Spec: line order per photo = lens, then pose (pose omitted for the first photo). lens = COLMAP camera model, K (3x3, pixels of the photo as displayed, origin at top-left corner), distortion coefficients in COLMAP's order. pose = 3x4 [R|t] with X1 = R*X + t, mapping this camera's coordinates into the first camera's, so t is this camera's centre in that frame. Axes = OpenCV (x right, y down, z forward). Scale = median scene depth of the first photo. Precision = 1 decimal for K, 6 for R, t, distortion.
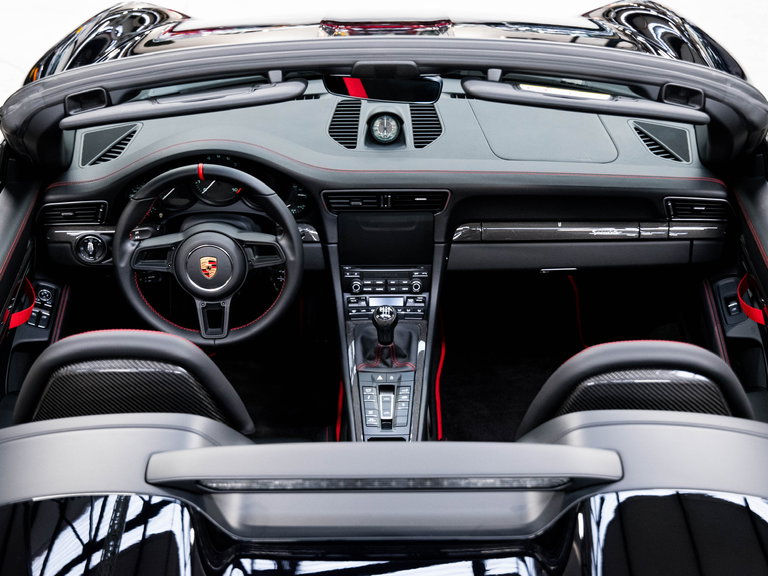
lens RADIAL K [[1270.8, 0, 383.8], [0, 1270.8, 289.3], [0, 0, 1]] dist [0.004739, 0.000000]
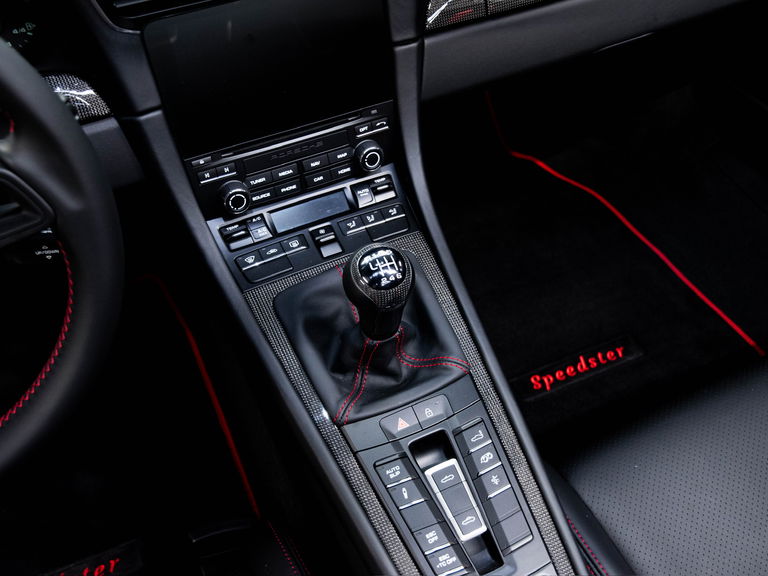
lens RADIAL K [[826.9, 0, 390.8], [0, 826.9, 282.5], [0, 0, 1]] dist [0.015766, 0.000000]
pose [[0.898997, -0.320704, 0.298249, -0.065241], [0.231017, 0.925812, 0.299172, -0.045588], [-0.372068, -0.200054, 0.906391, 0.743980]]
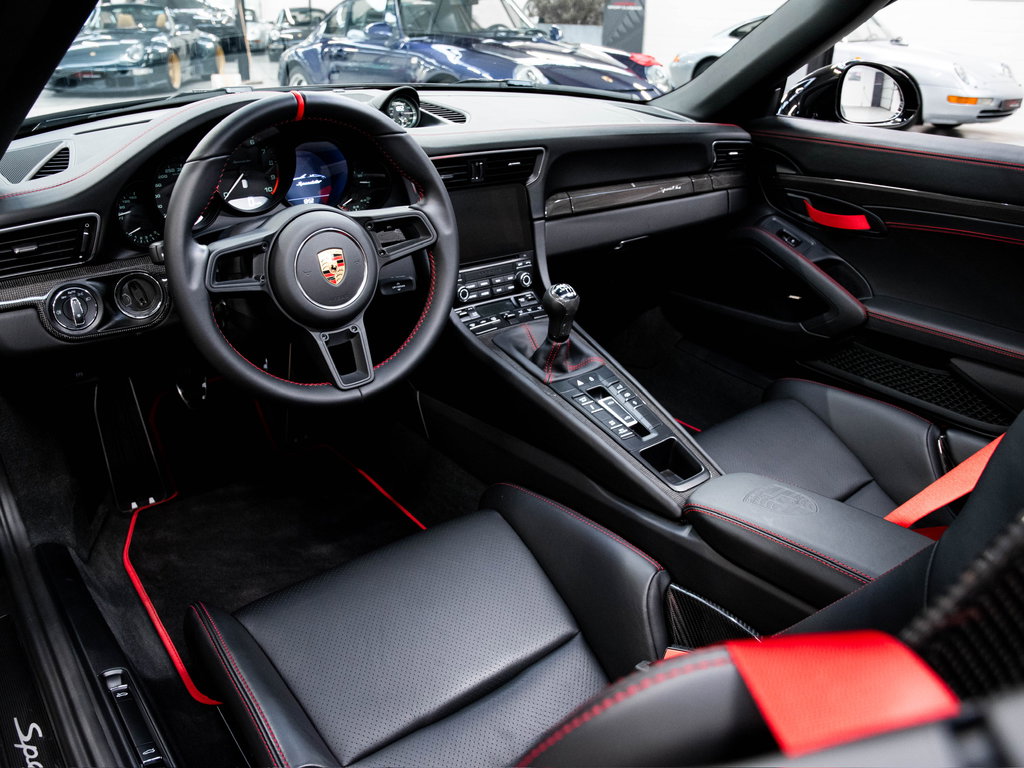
lens RADIAL K [[807.2, 0, 480.2], [0, 807.2, 376.6], [0, 0, 1]] dist [-0.138673, 0.007911]
pose [[0.792289, -0.230535, 0.564918, -0.289729], [0.291223, 0.956484, -0.018109, 0.055543], [-0.536160, 0.178865, 0.824948, 0.625580]]
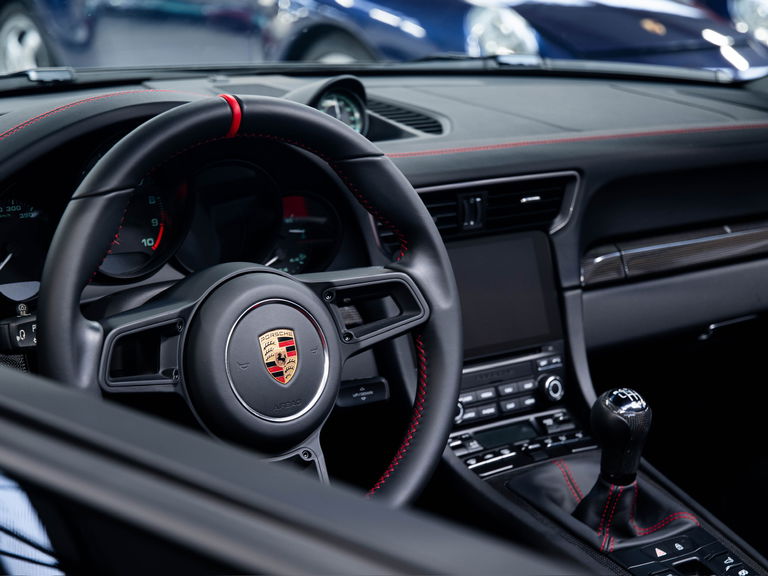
lens RADIAL K [[1734.9, 0, 385.7], [0, 1734.9, 292.5], [0, 0, 1]] dist [0.333635, 0.000000]
pose [[0.787528, -0.120477, 0.604388, -0.407193], [0.304803, 0.928503, -0.212078, 0.082311], [-0.535625, 0.351237, 0.767944, 0.535557]]
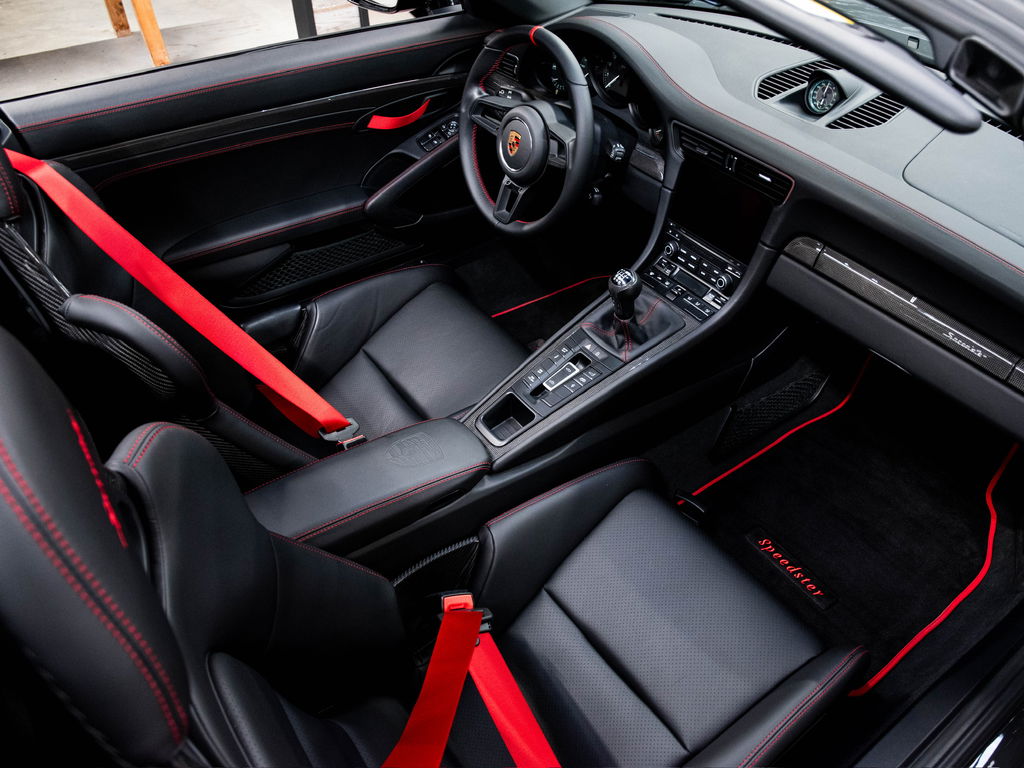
lens RADIAL K [[807.2, 0, 580.4], [0, 807.2, 383.2], [0, 0, 1]] dist [-0.138673, 0.007911]
pose [[0.614683, 0.532052, -0.582311, 0.294186], [-0.432728, 0.844699, 0.315008, -0.068157], [0.659478, 0.058352, 0.749456, 0.582427]]
